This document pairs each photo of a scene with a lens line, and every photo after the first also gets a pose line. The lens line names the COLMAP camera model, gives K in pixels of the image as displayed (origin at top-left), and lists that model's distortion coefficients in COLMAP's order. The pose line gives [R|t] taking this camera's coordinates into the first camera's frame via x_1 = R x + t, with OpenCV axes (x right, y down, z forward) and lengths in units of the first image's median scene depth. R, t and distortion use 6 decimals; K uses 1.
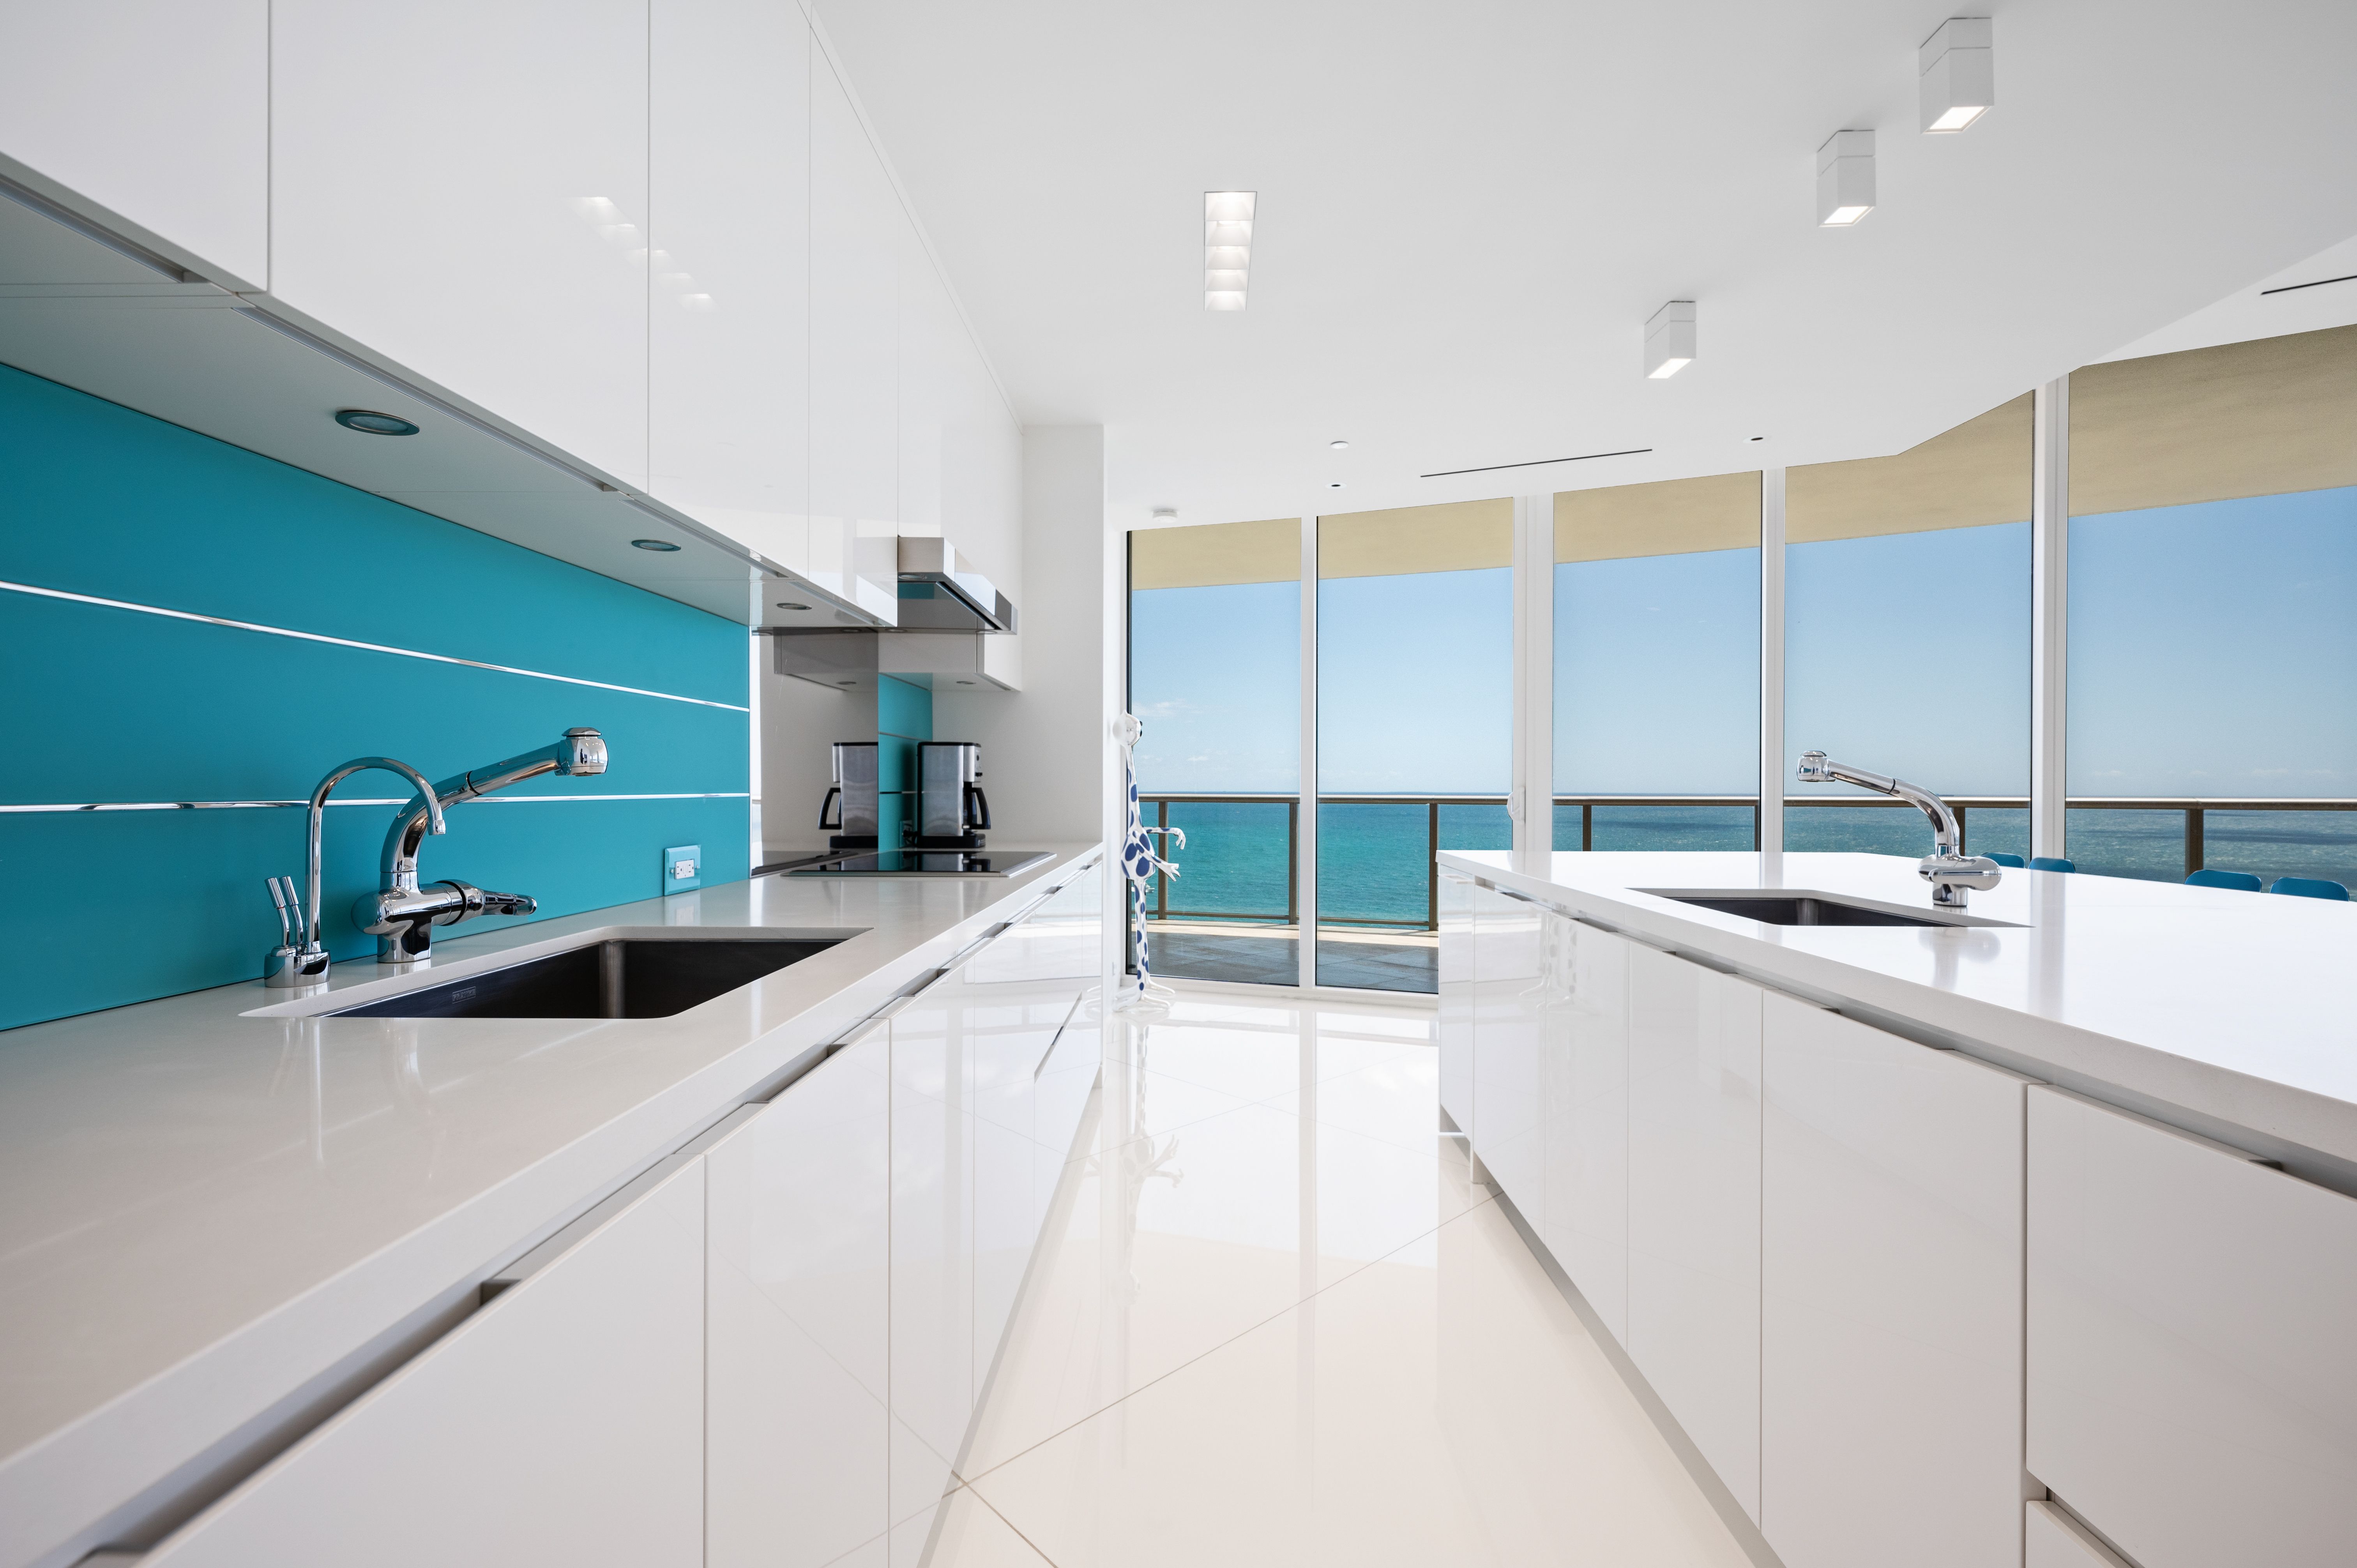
lens RADIAL K [[1009.2, 0, 1172.7], [0, 1009.2, 792.3], [0, 0, 1]] dist [0.000415, -0.000016]
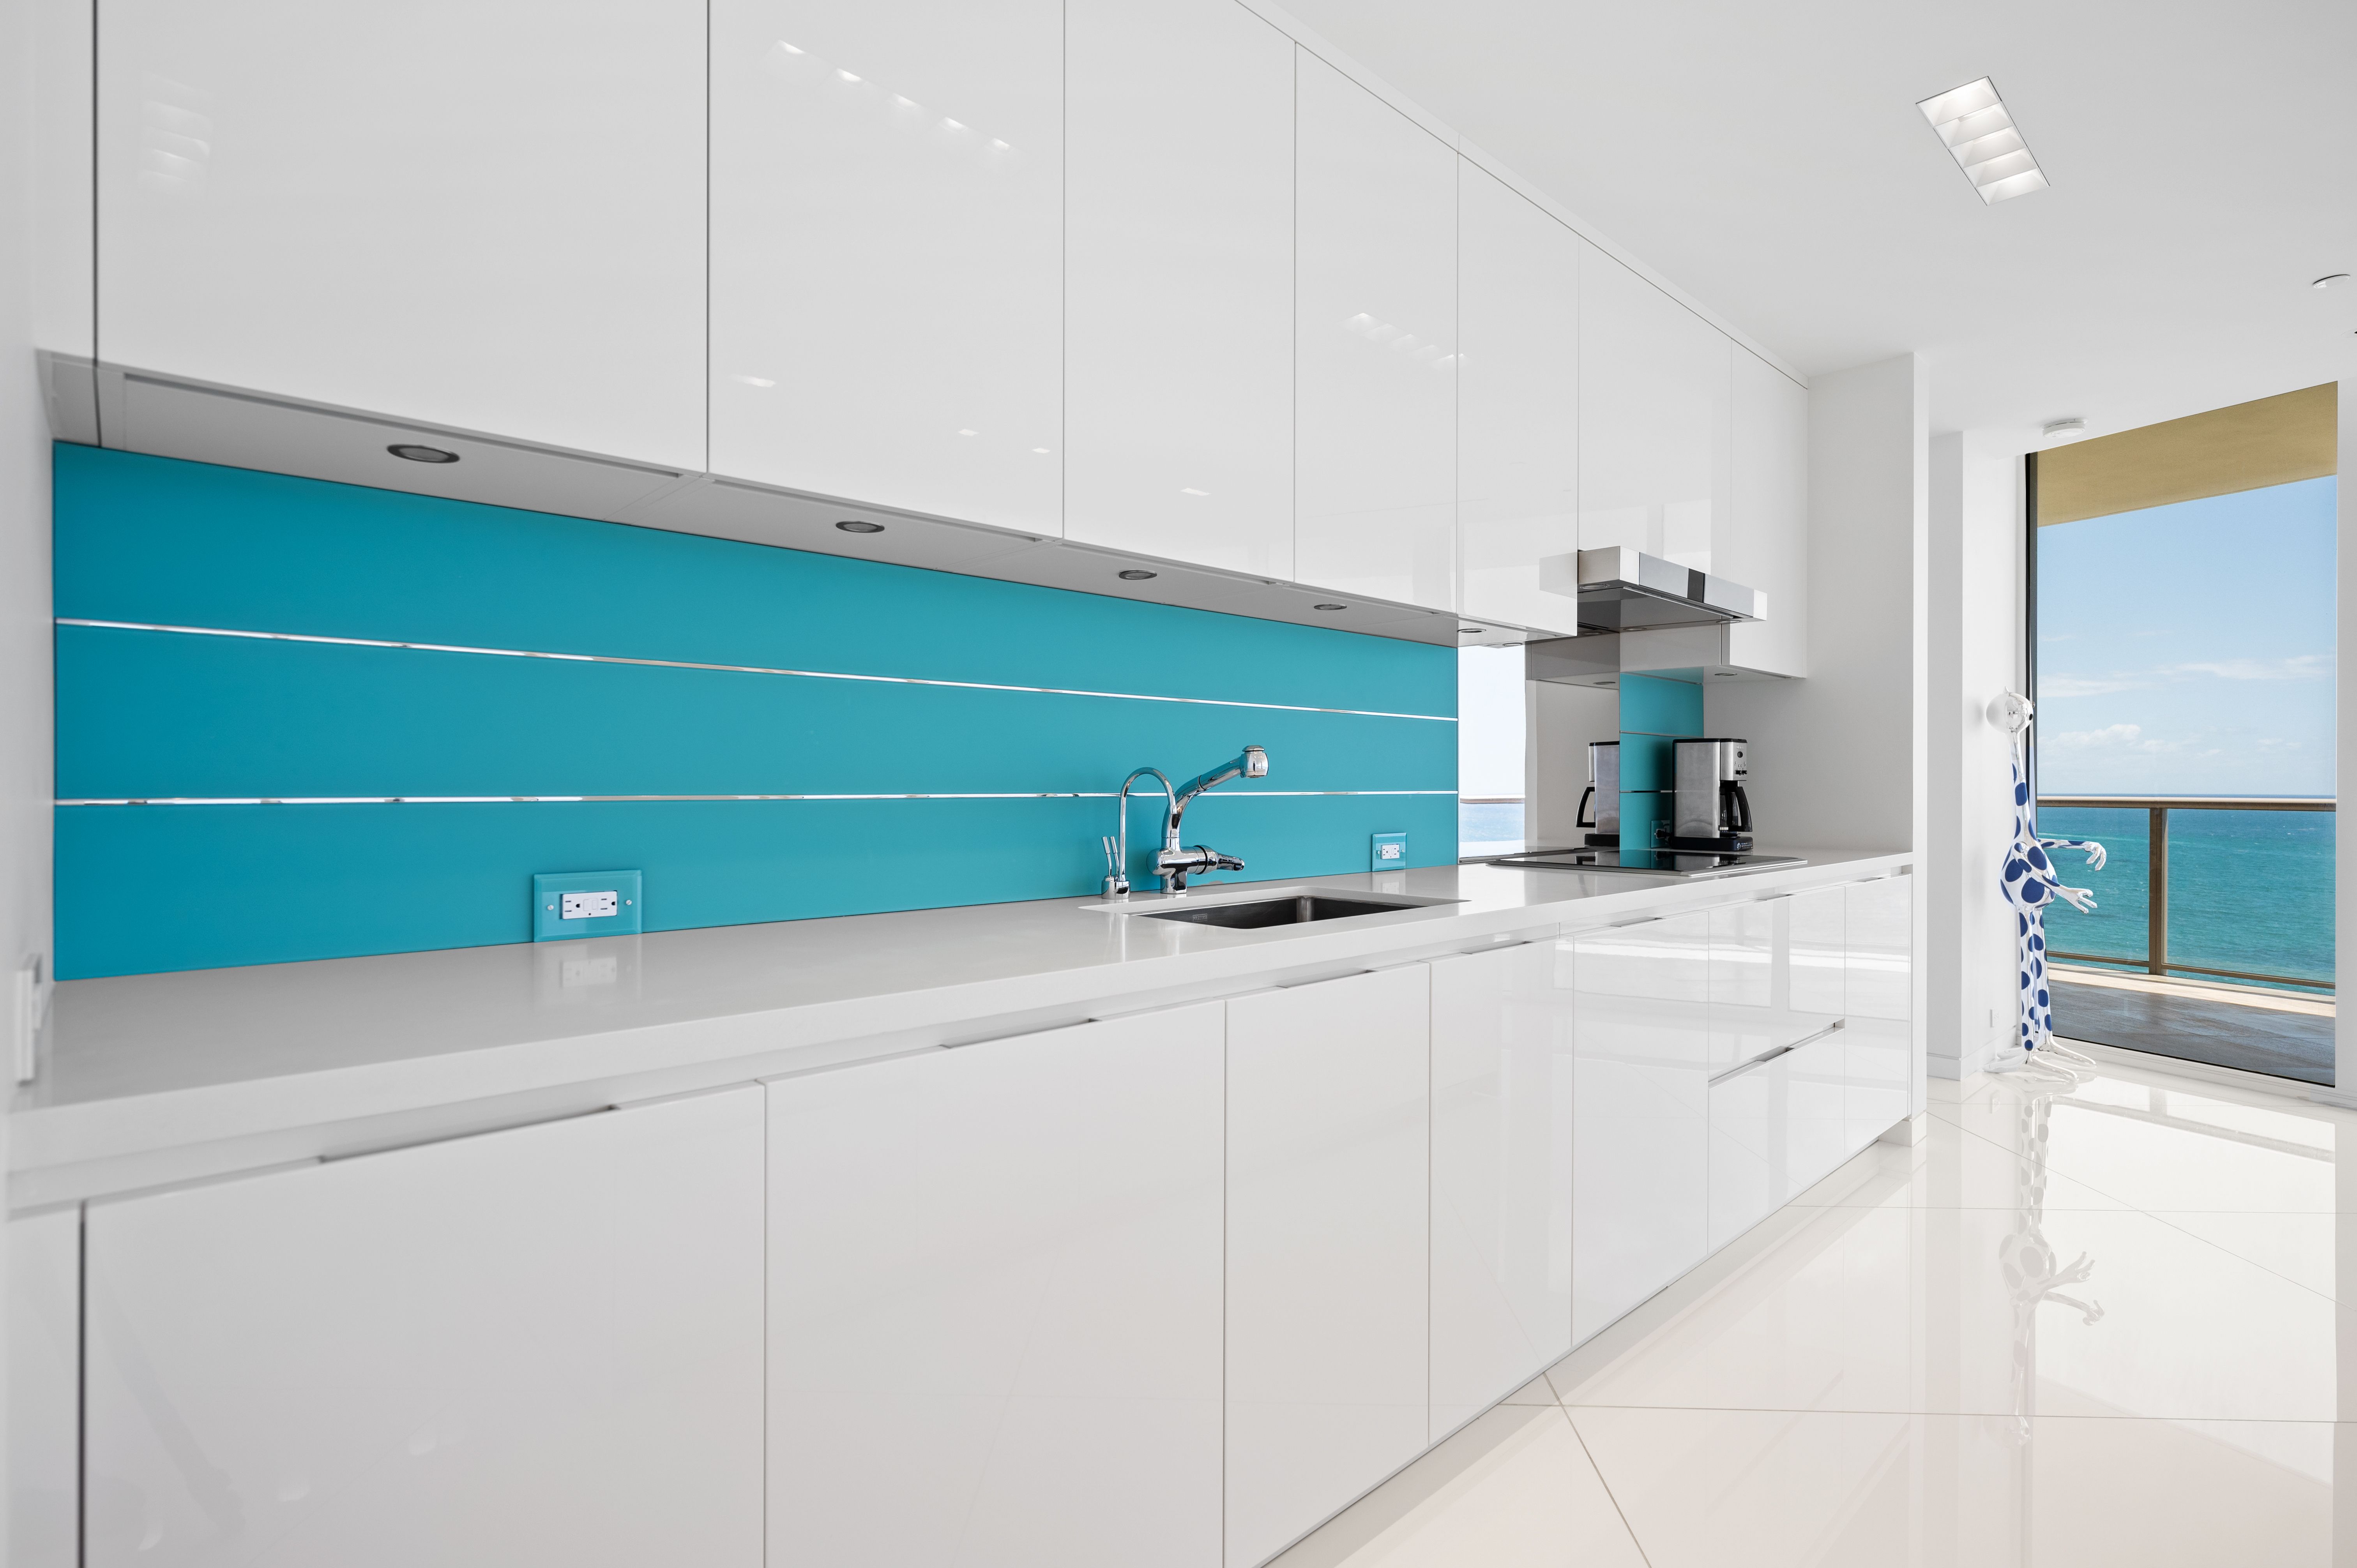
lens RADIAL K [[1106.8, 0, 1178.5], [0, 1106.8, 784.0], [0, 0, 1]] dist [-0.001506, -0.000151]
pose [[0.696842, -0.000399, -0.717224, 0.180825], [-0.004819, 0.999975, -0.005239, 0.000646], [0.717208, 0.007107, 0.696823, -0.079043]]
